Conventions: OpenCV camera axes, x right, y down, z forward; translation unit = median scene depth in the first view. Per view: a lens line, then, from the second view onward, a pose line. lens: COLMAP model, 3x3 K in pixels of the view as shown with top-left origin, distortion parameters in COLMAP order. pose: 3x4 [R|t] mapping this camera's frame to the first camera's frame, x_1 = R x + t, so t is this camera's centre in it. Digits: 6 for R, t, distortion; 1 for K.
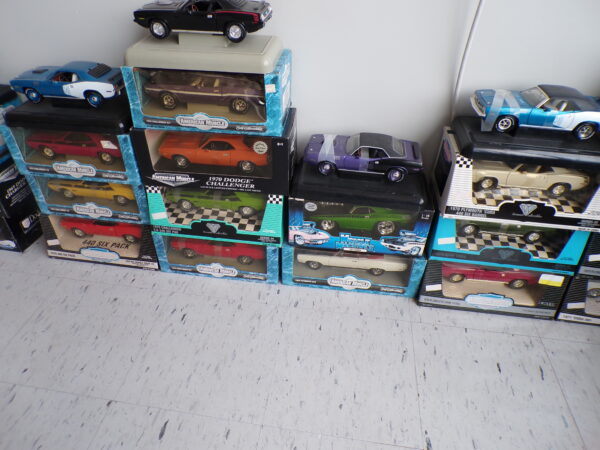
lens RADIAL K [[400.4, 0, 299.4], [0, 400.4, 223.7], [0, 0, 1]] dist [-0.050161, 0.024756]
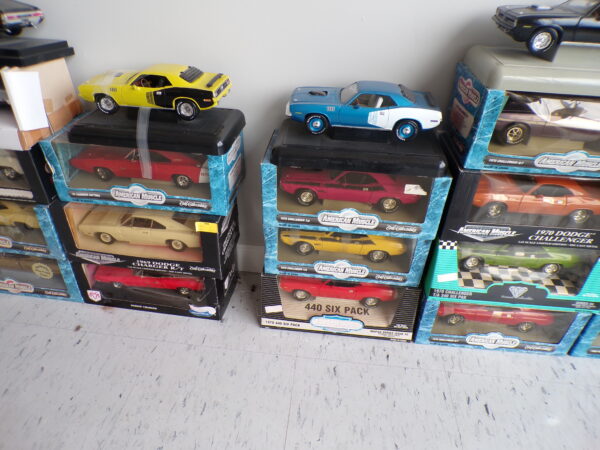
lens RADIAL K [[400.4, 0, 286.9], [0, 400.4, 222.1], [0, 0, 1]] dist [-0.050161, 0.024756]
pose [[0.999606, -0.011131, 0.025754, -0.761119], [0.012512, 0.998455, -0.054135, -0.100040], [-0.025112, 0.054436, 0.998201, 0.247829]]
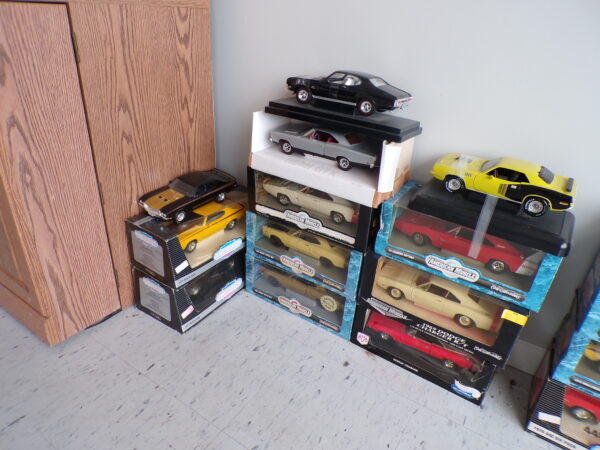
lens RADIAL K [[400.4, 0, 297.0], [0, 400.4, 222.4], [0, 0, 1]] dist [-0.050161, 0.024756]
pose [[0.905304, 0.226824, -0.359130, -1.074954], [-0.287025, 0.949919, -0.123577, -0.091779], [0.313114, 0.214954, 0.925070, 0.120087]]
